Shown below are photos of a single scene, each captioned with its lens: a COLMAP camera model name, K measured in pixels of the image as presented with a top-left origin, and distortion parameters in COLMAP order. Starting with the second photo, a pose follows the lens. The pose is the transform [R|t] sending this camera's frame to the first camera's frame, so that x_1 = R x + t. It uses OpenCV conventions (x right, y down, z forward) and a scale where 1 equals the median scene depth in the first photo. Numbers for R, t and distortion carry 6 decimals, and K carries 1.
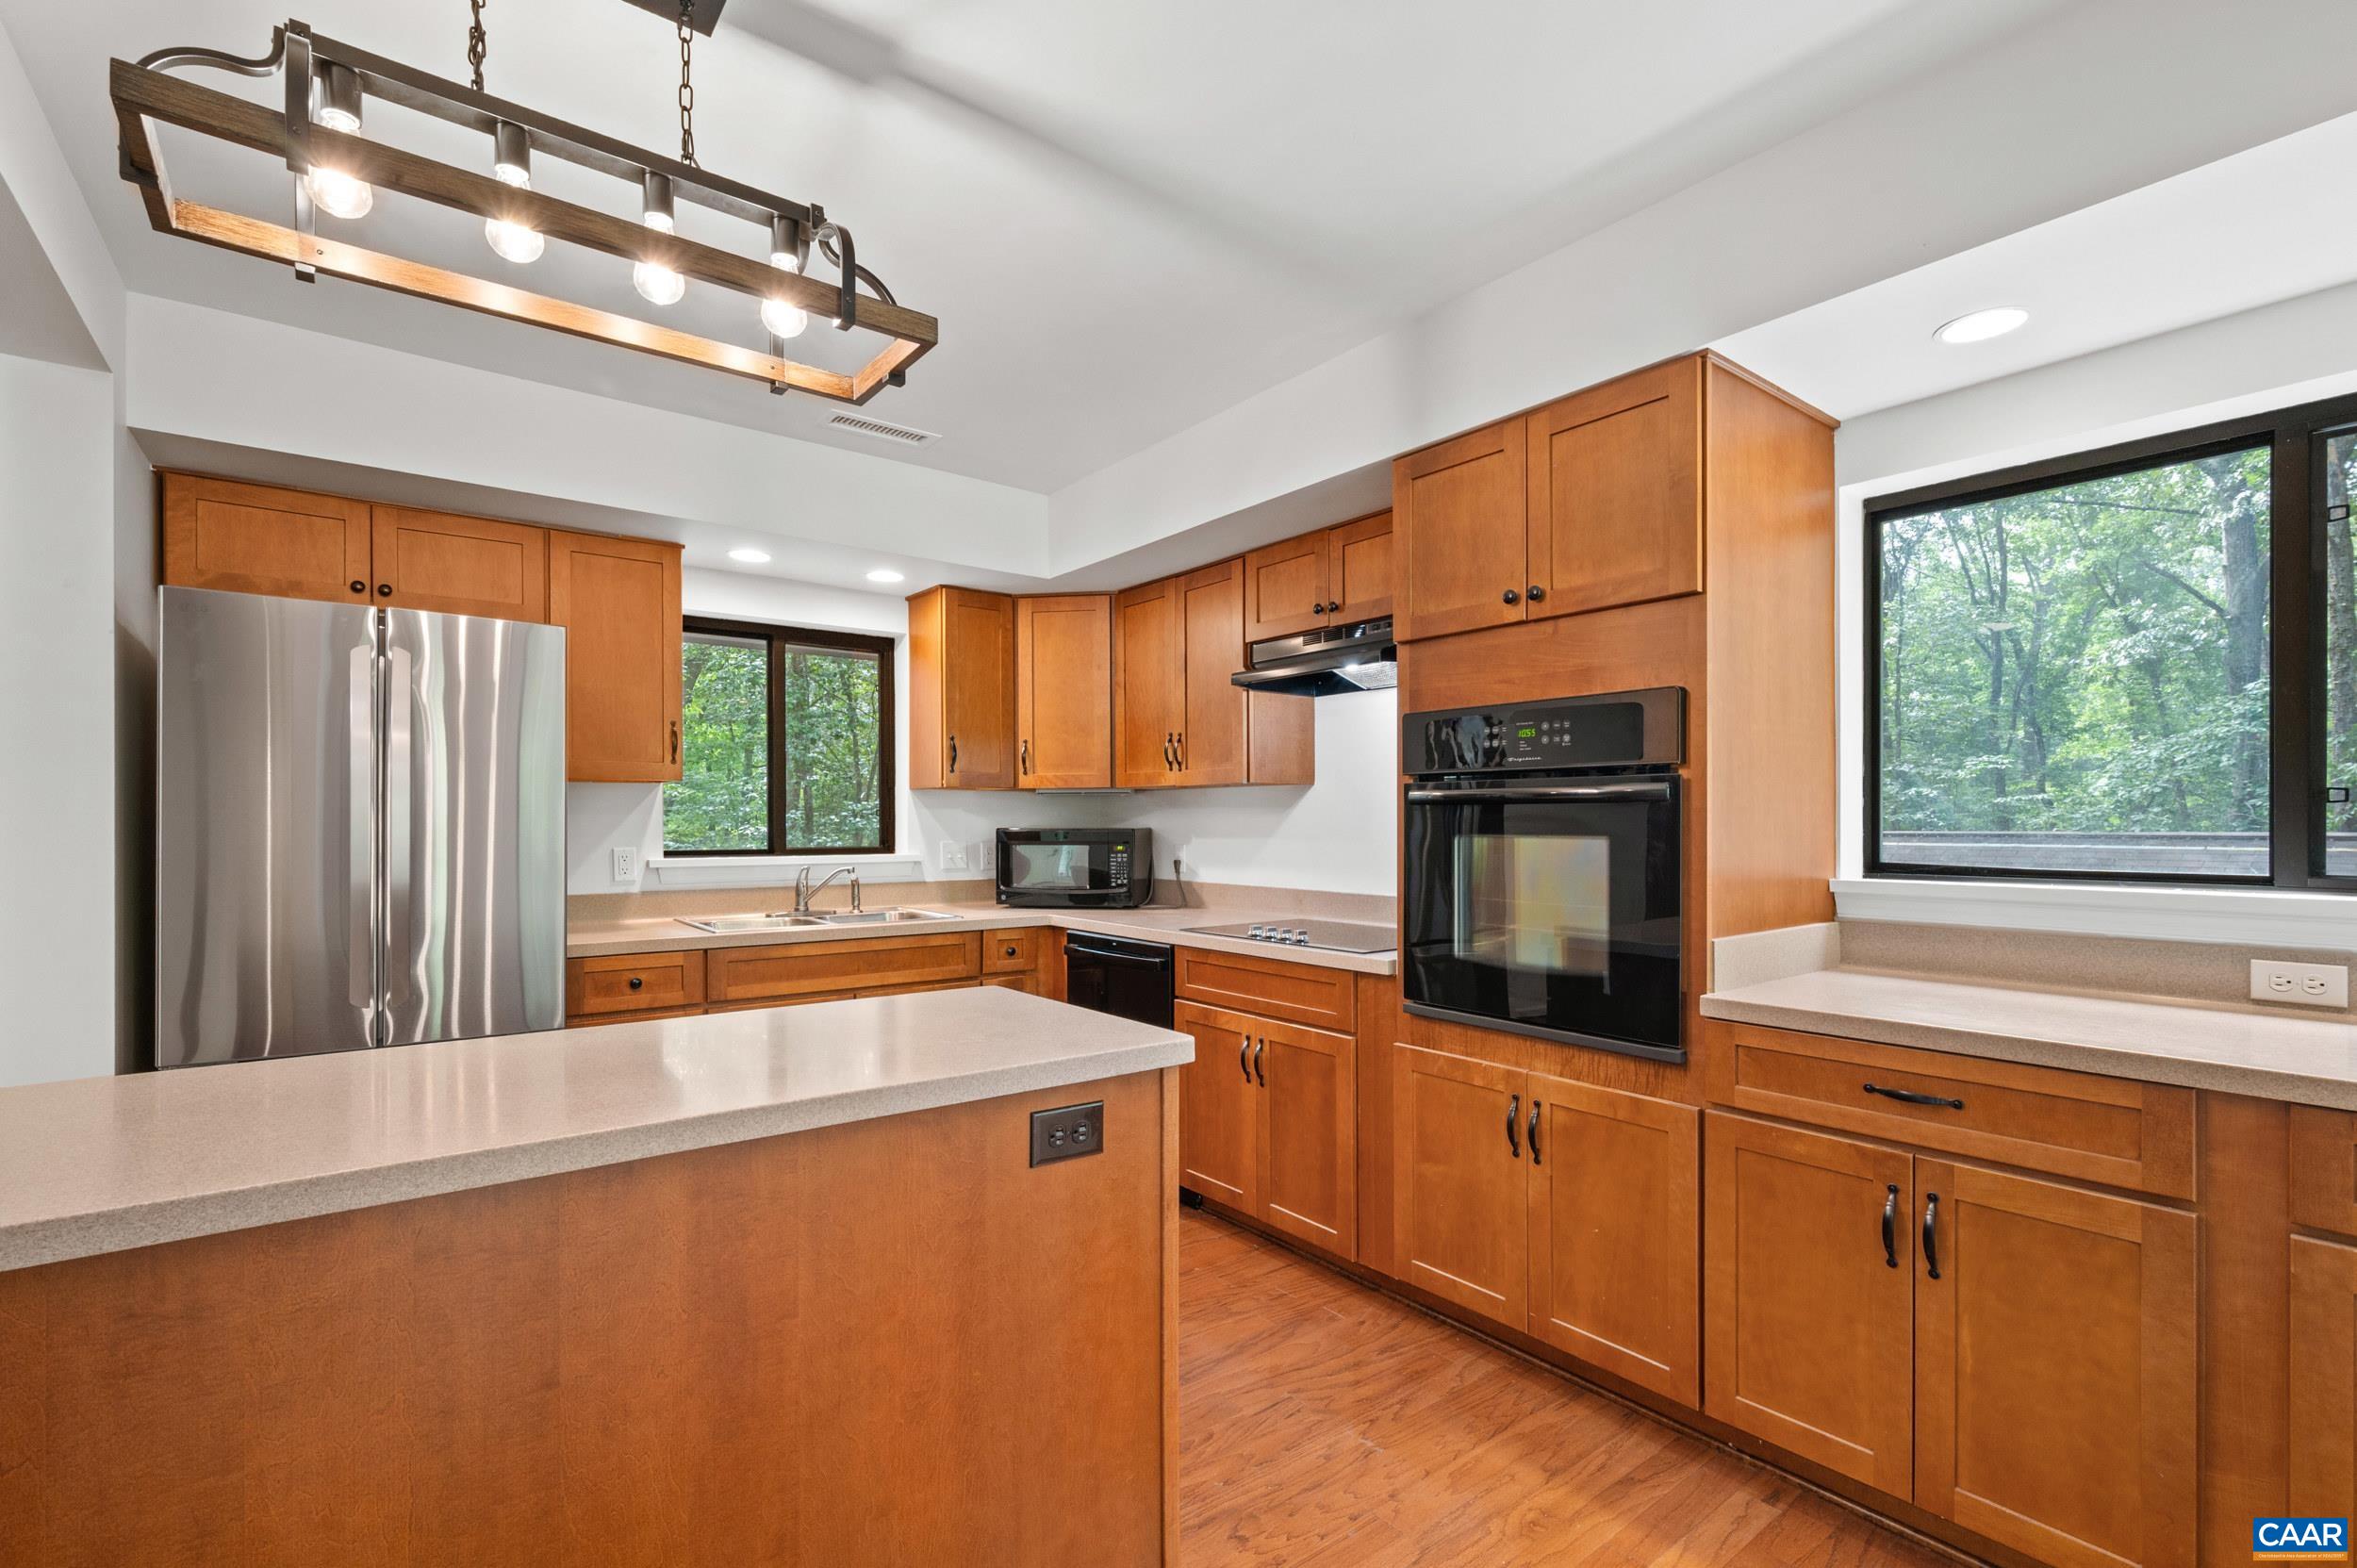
lens RADIAL K [[1035.9, 0, 1177.5], [0, 1035.9, 854.2], [0, 0, 1]] dist [-0.000351, 0.001407]
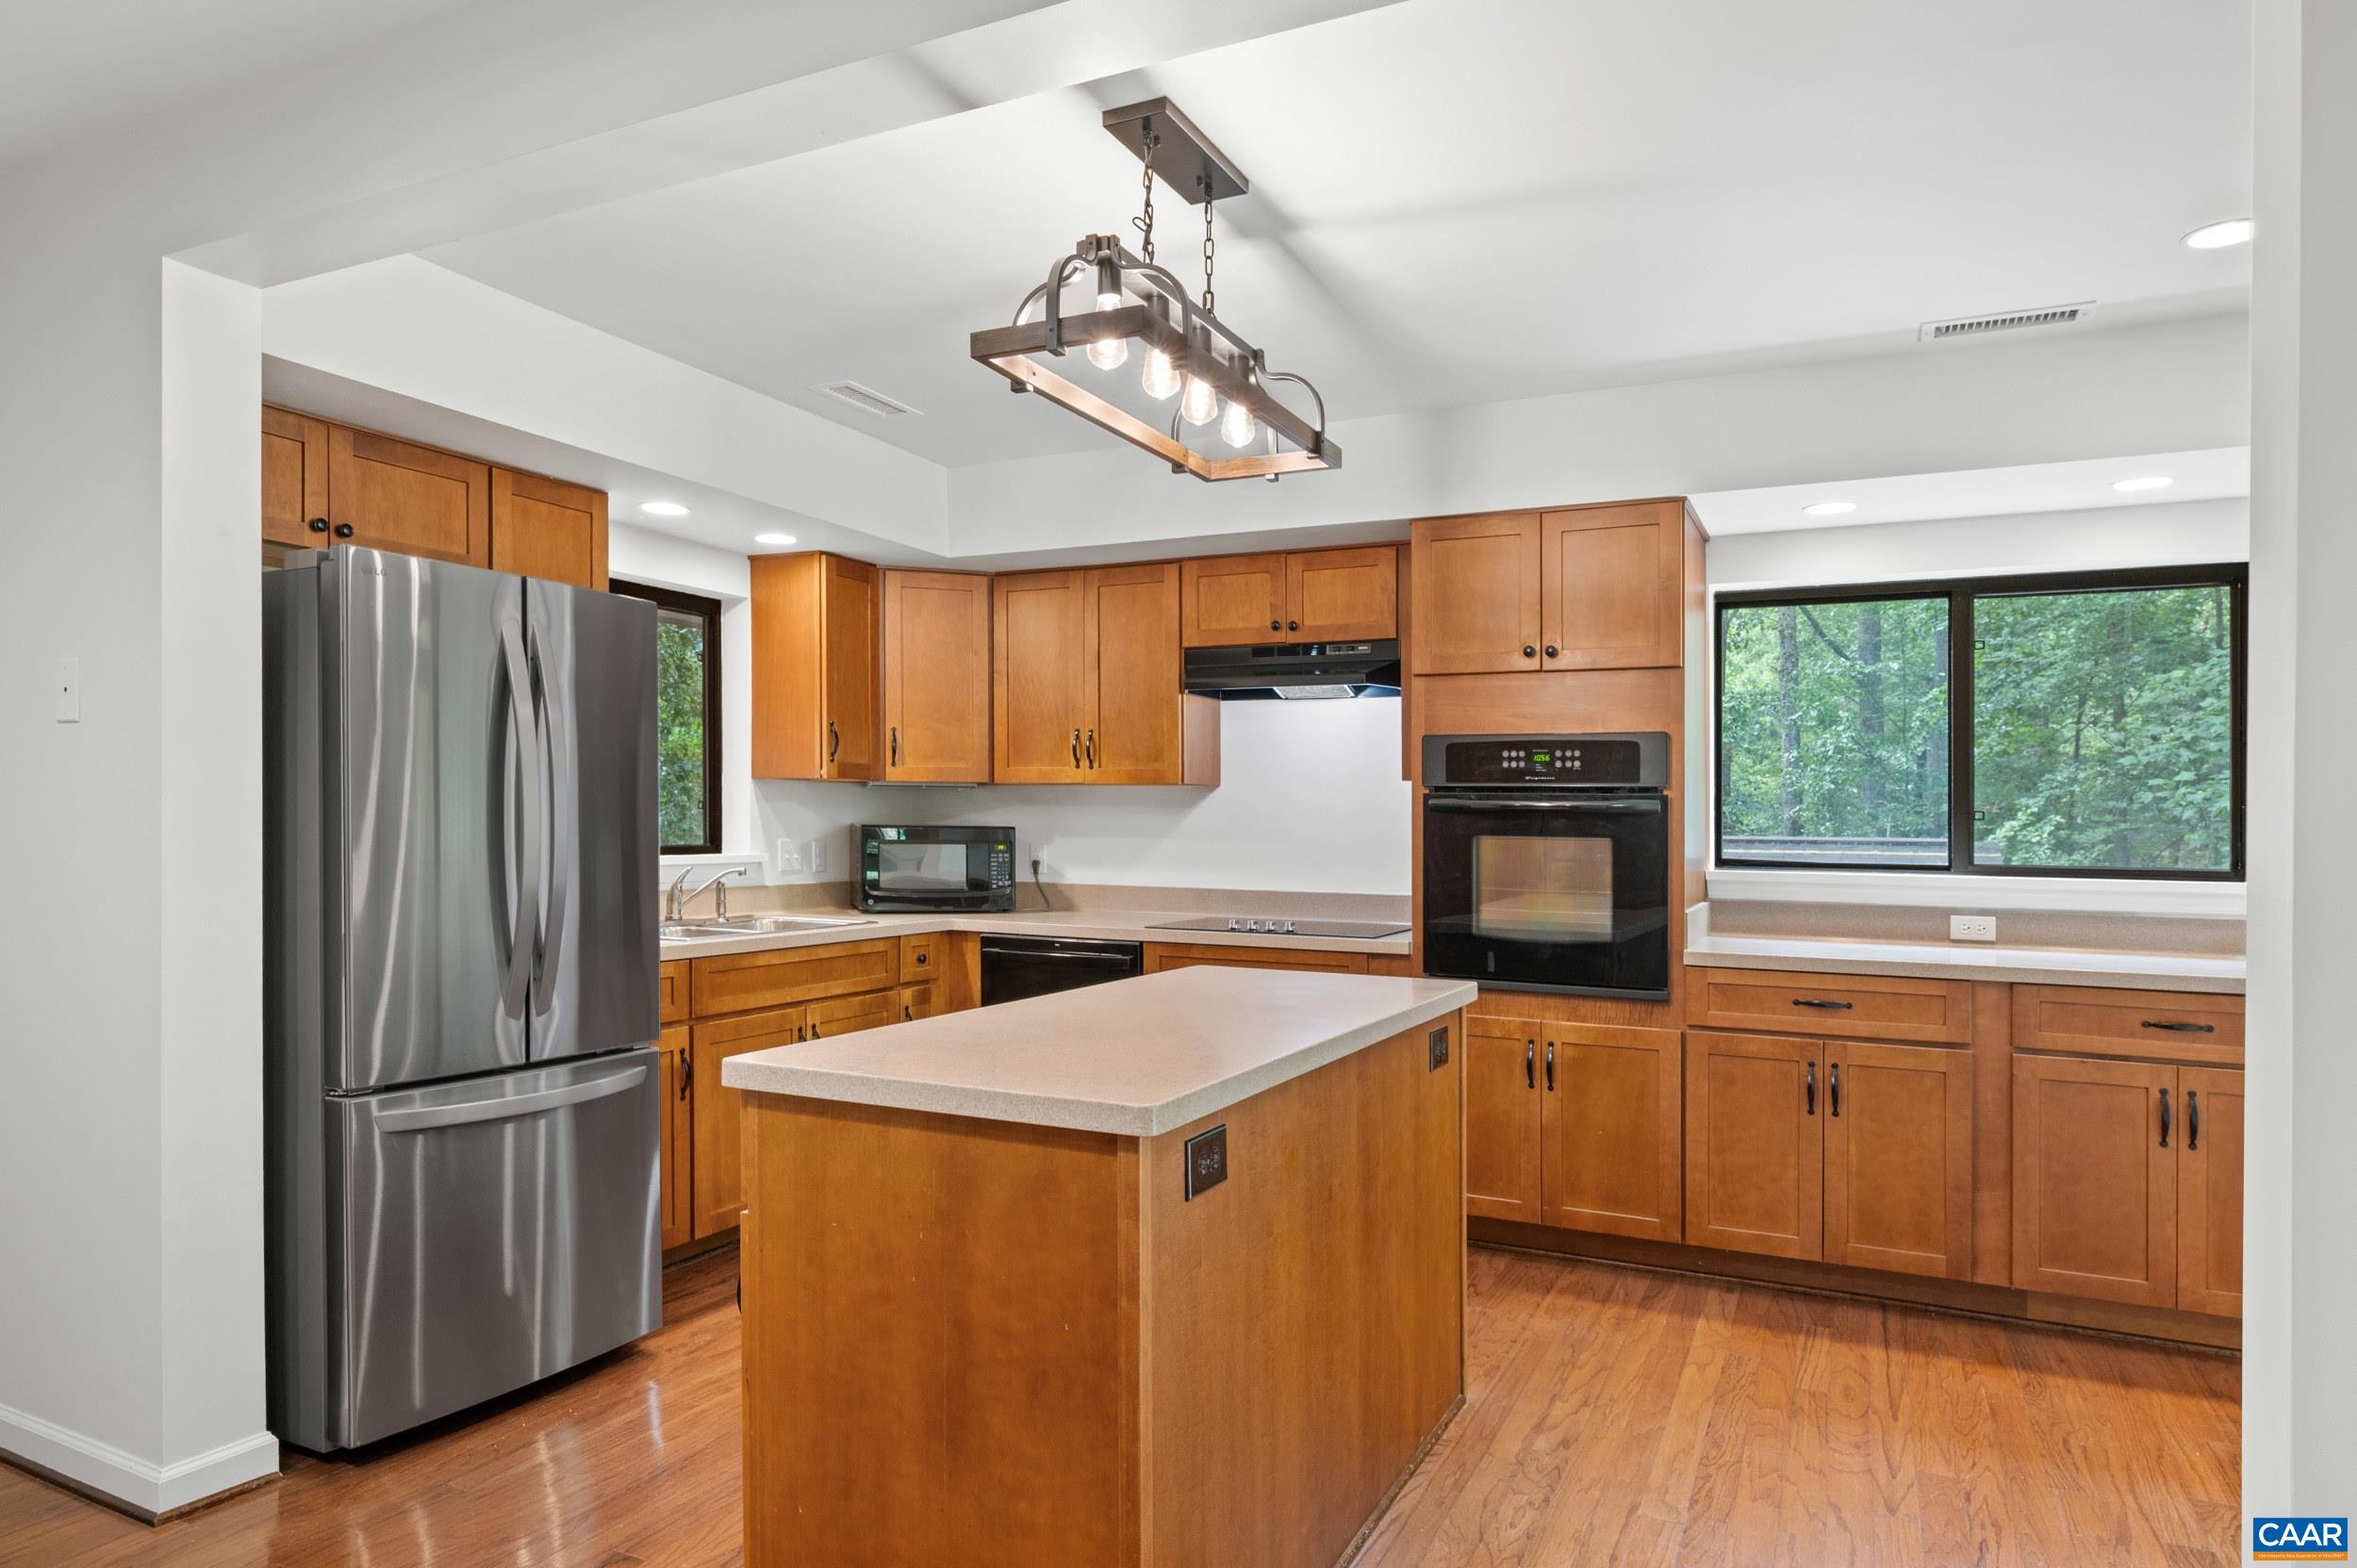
lens RADIAL K [[1397.4, 0, 1147.8], [0, 1397.4, 861.8], [0, 0, 1]] dist [0.006155, -0.002772]
pose [[0.900240, -0.002120, 0.435389, -0.824857], [0.001312, 0.999997, 0.002156, 0.008000], [-0.435392, -0.001370, 0.900240, -0.339664]]
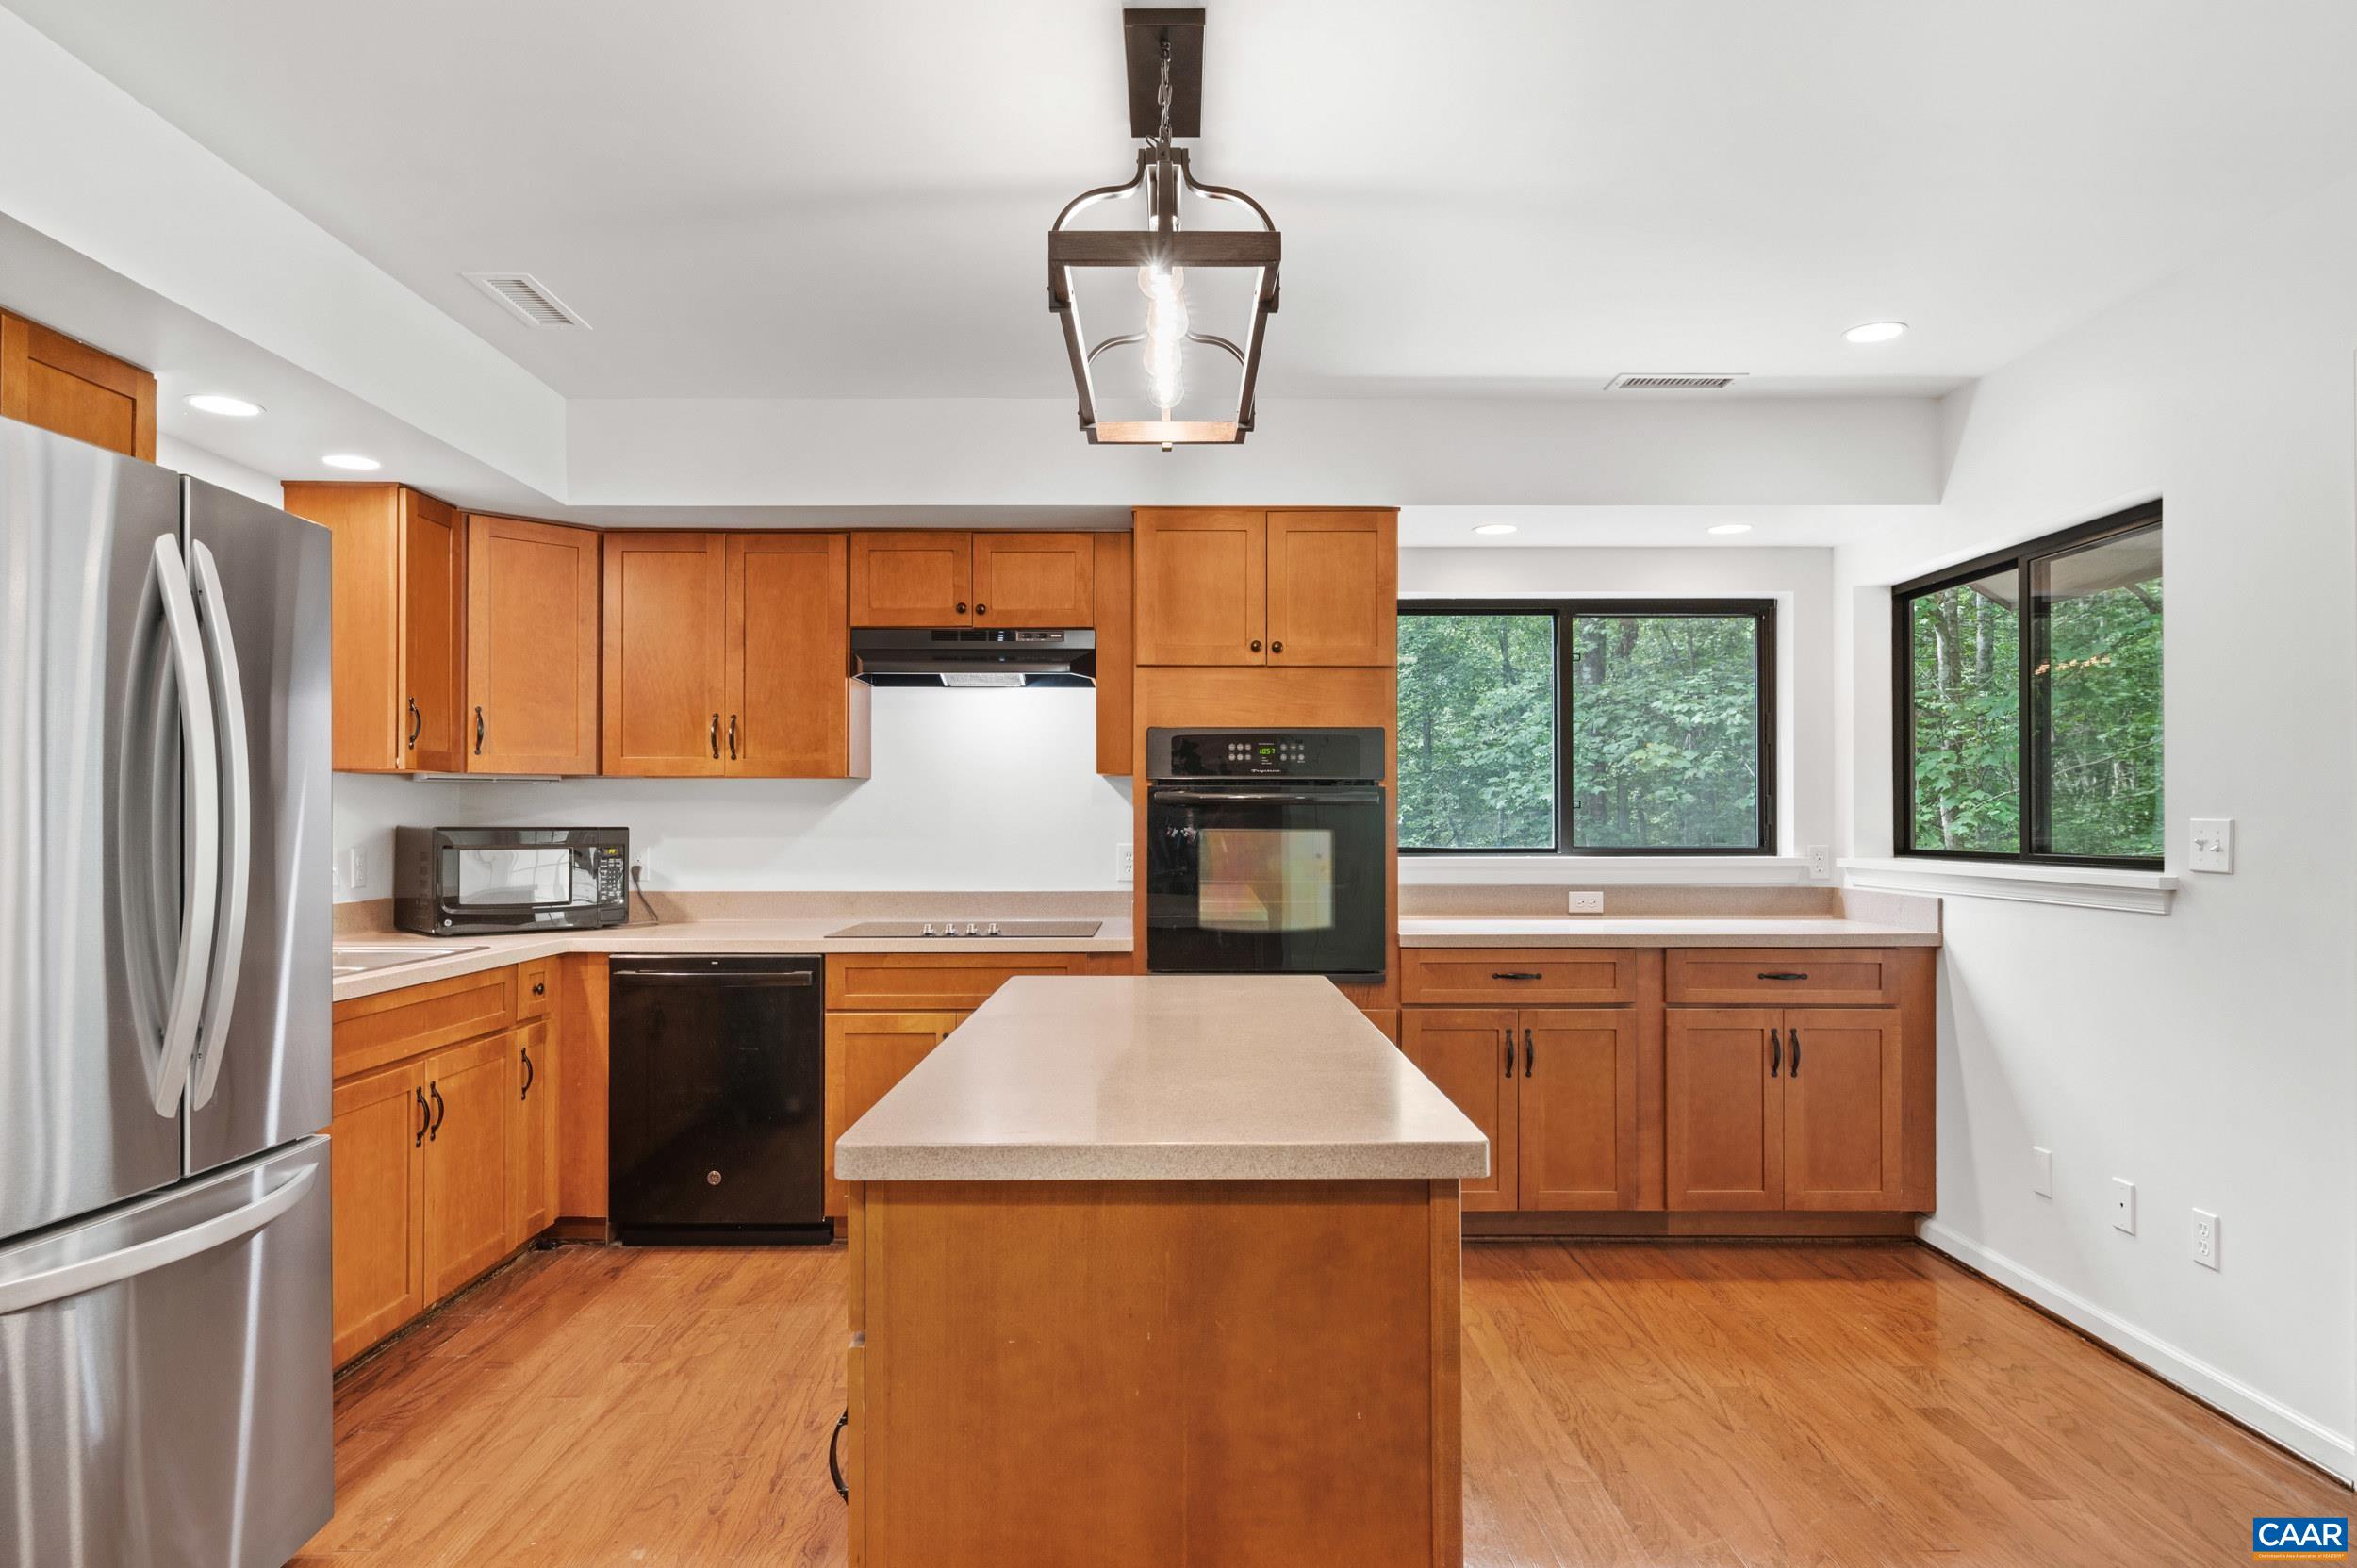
lens RADIAL K [[1397.4, 0, 1171.6], [0, 1397.4, 815.3], [0, 0, 1]] dist [0.006155, -0.002772]
pose [[0.612893, 0.000362, 0.790166, -1.086187], [0.024930, 0.999493, -0.019795, -0.003102], [-0.789773, 0.031831, 0.612573, 0.010189]]
